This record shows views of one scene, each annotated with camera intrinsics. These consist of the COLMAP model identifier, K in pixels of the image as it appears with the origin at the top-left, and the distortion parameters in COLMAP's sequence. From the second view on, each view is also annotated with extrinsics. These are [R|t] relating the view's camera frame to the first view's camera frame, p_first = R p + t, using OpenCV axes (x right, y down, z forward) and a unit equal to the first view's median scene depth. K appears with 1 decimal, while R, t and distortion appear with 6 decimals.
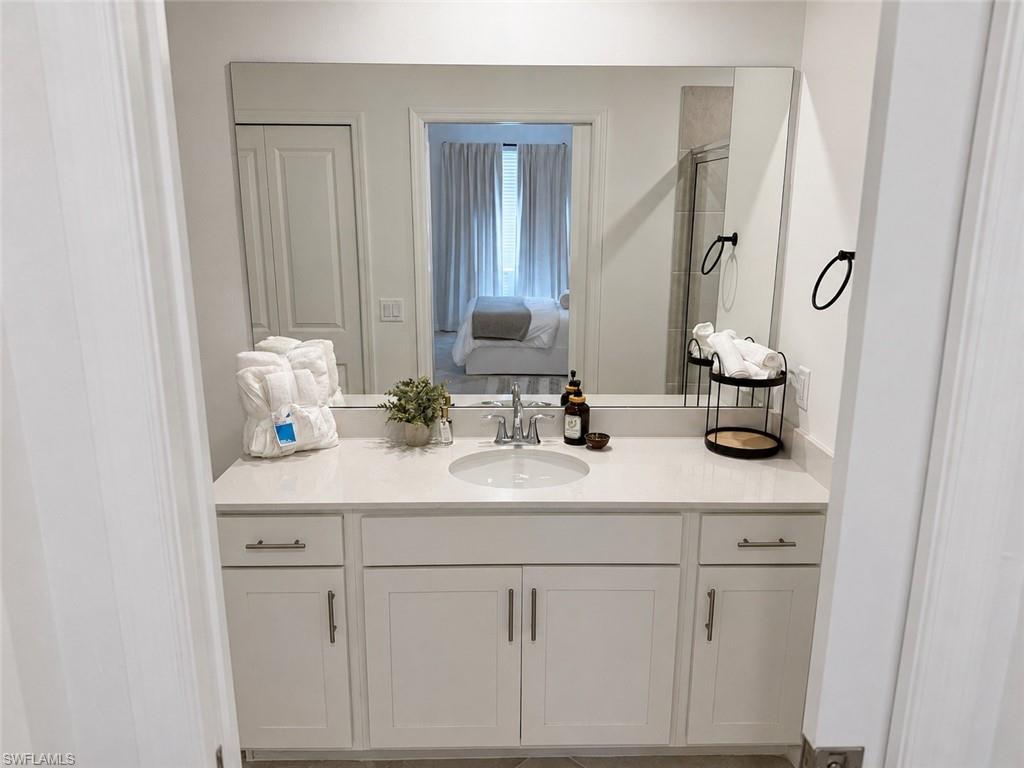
lens RADIAL K [[716.7, 0, 512.0], [0, 716.7, 384.0], [0, 0, 1]] dist [0.101829, -0.137598]
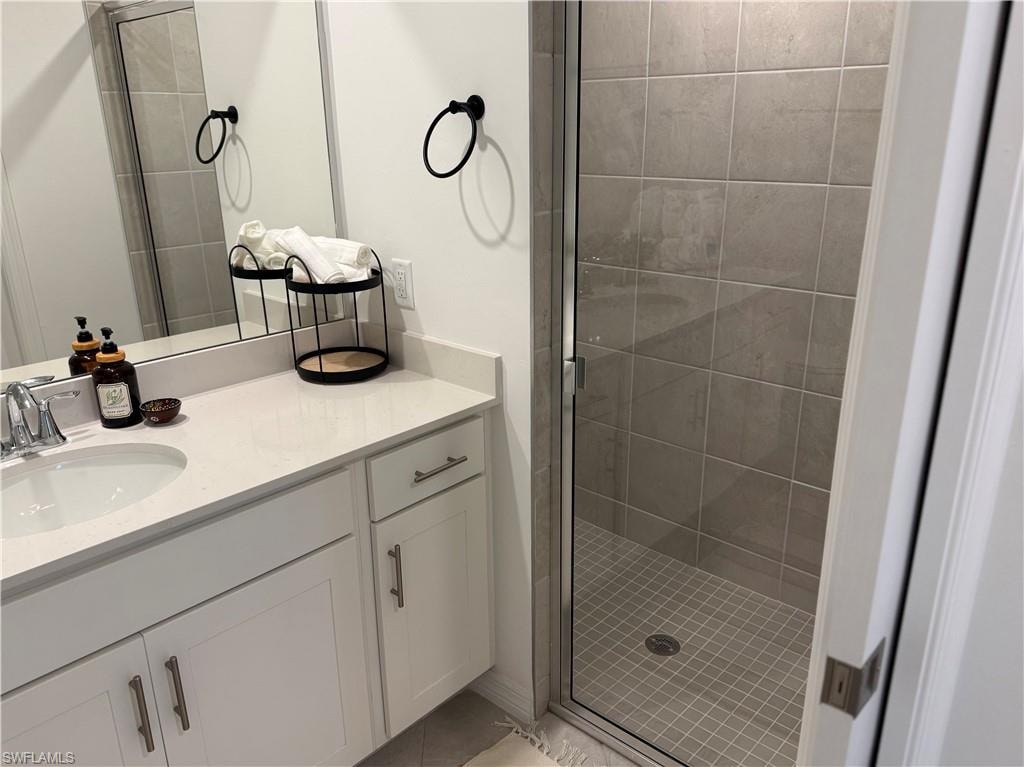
lens RADIAL K [[758.8, 0, 512.0], [0, 758.8, 383.5], [0, 0, 1]] dist [0.106089, -0.164785]
pose [[0.688455, -0.243452, 0.683199, -0.143697], [0.182404, 0.969823, 0.161781, -0.002247], [-0.701967, 0.013239, 0.712086, 0.266589]]
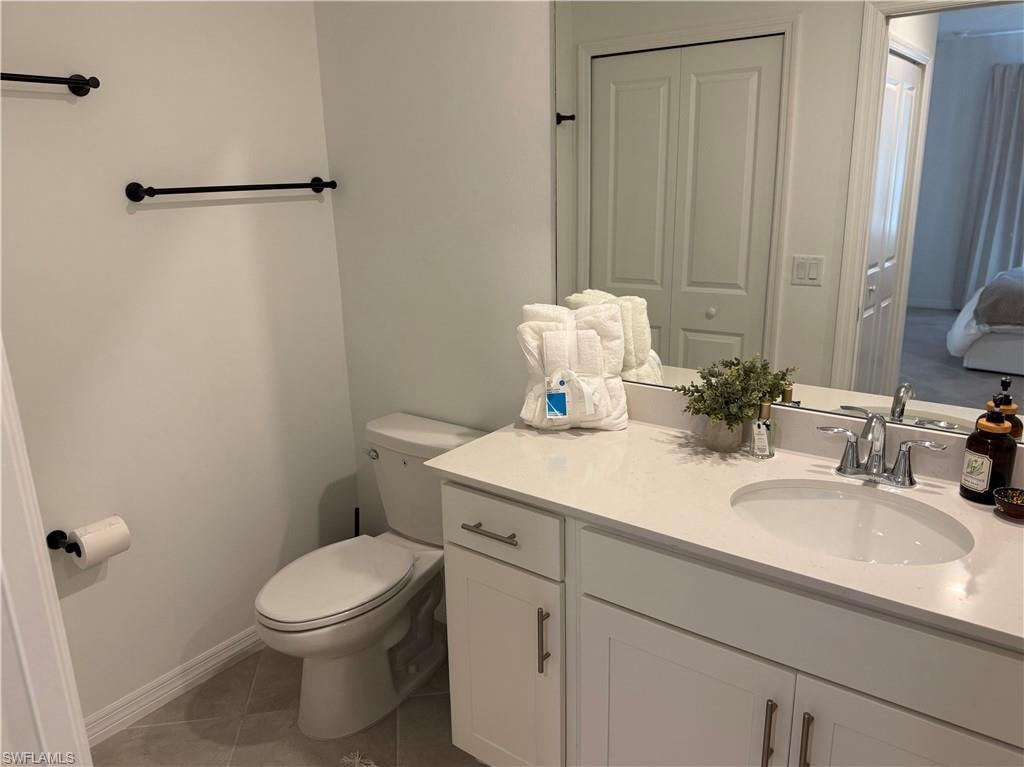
lens RADIAL K [[748.5, 0, 504.1], [0, 748.5, 369.2], [0, 0, 1]] dist [0.112584, -0.177641]
pose [[0.771852, 0.130635, -0.622237, 0.168730], [-0.116685, 0.991147, 0.063344, -0.018728], [0.625003, 0.023714, 0.780262, 0.273143]]
